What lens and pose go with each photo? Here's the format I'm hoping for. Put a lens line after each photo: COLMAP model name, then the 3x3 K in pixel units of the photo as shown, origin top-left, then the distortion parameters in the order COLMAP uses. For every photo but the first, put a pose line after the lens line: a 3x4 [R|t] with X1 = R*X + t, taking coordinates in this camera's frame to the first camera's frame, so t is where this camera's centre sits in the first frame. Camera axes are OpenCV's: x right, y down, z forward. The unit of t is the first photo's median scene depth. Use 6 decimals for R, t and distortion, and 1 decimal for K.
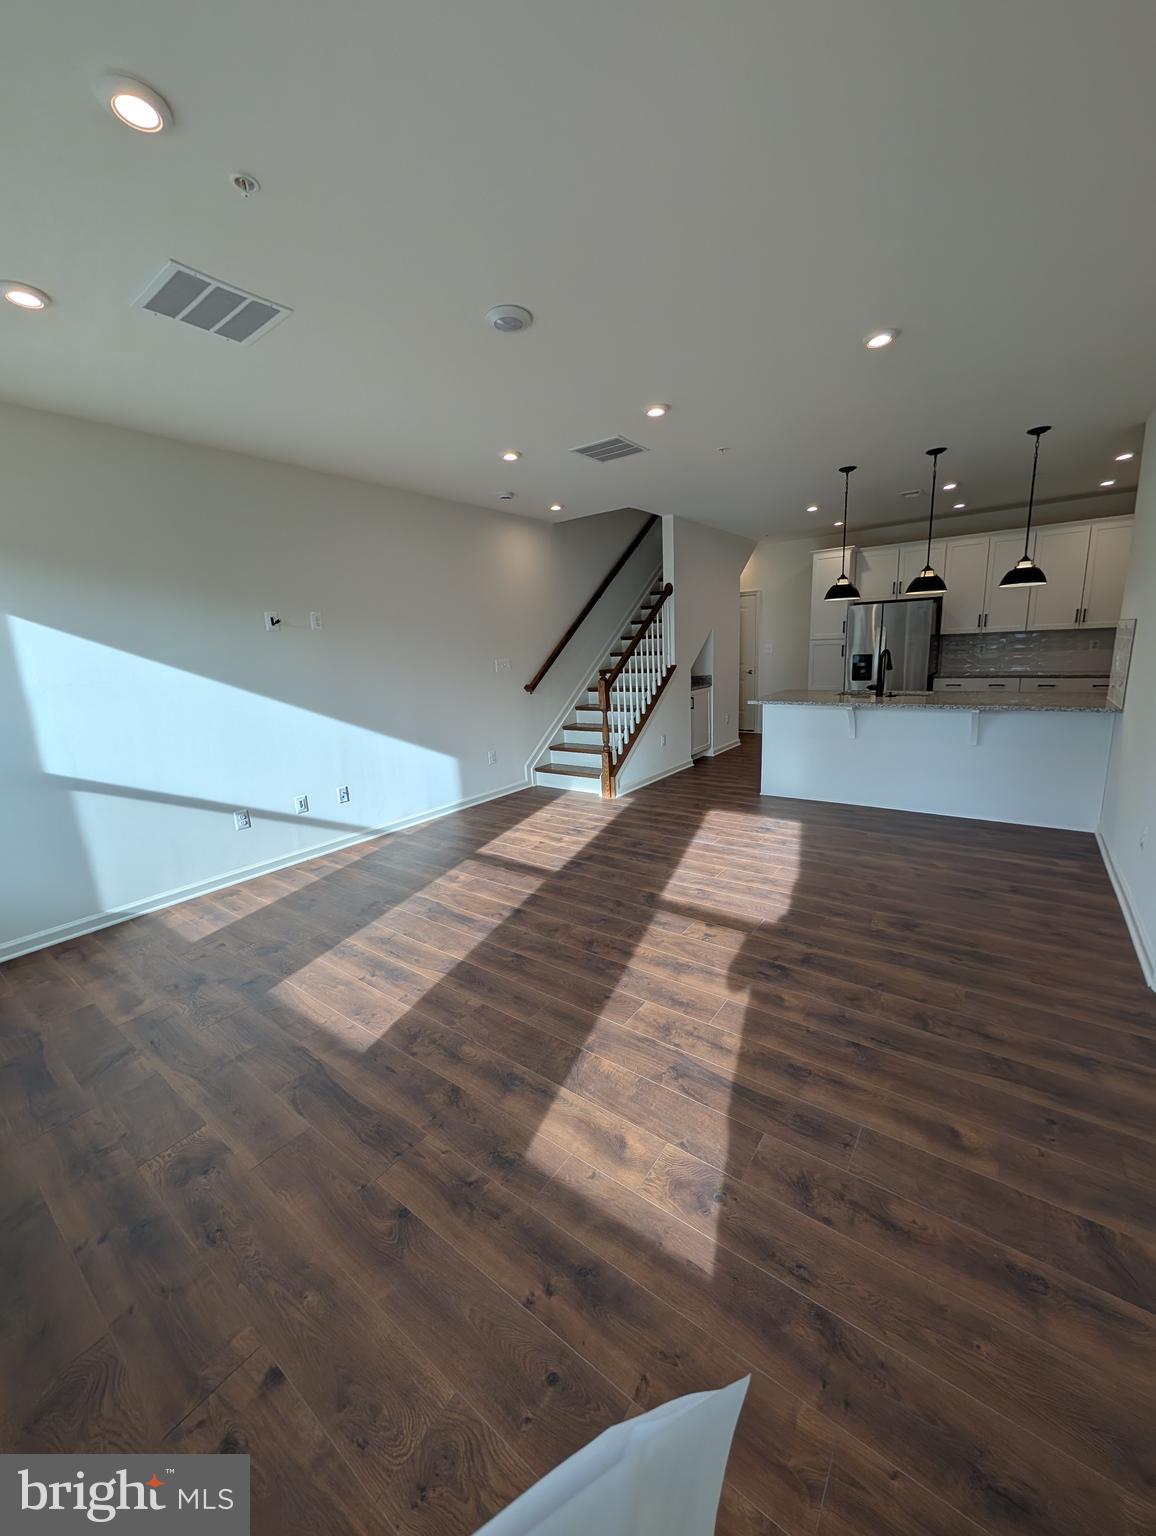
lens RADIAL K [[578.1, 0, 575.6], [0, 578.1, 767.0], [0, 0, 1]] dist [-0.005197, 0.000454]
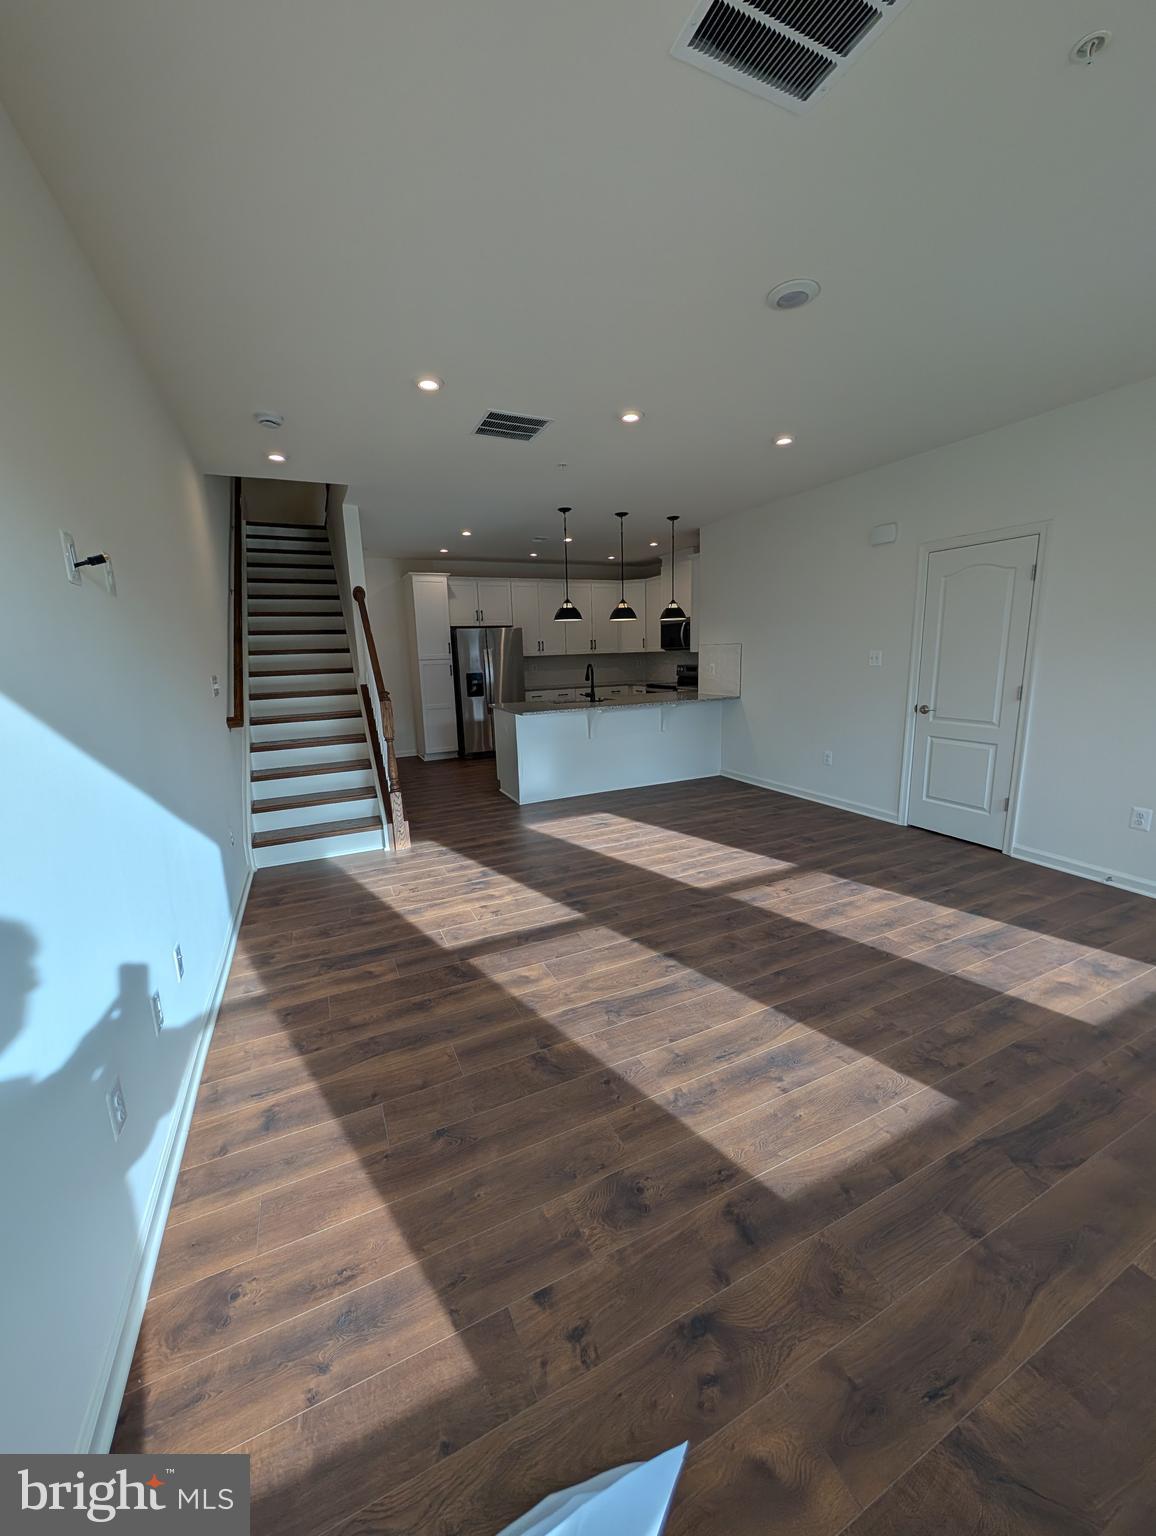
lens RADIAL K [[578.1, 0, 590.8], [0, 578.1, 766.7], [0, 0, 1]] dist [-0.005197, 0.000454]
pose [[0.466872, -0.142790, 0.872721, -0.715398], [0.190807, 0.979898, 0.058251, -0.076540], [-0.863495, 0.139325, 0.484732, 0.550309]]
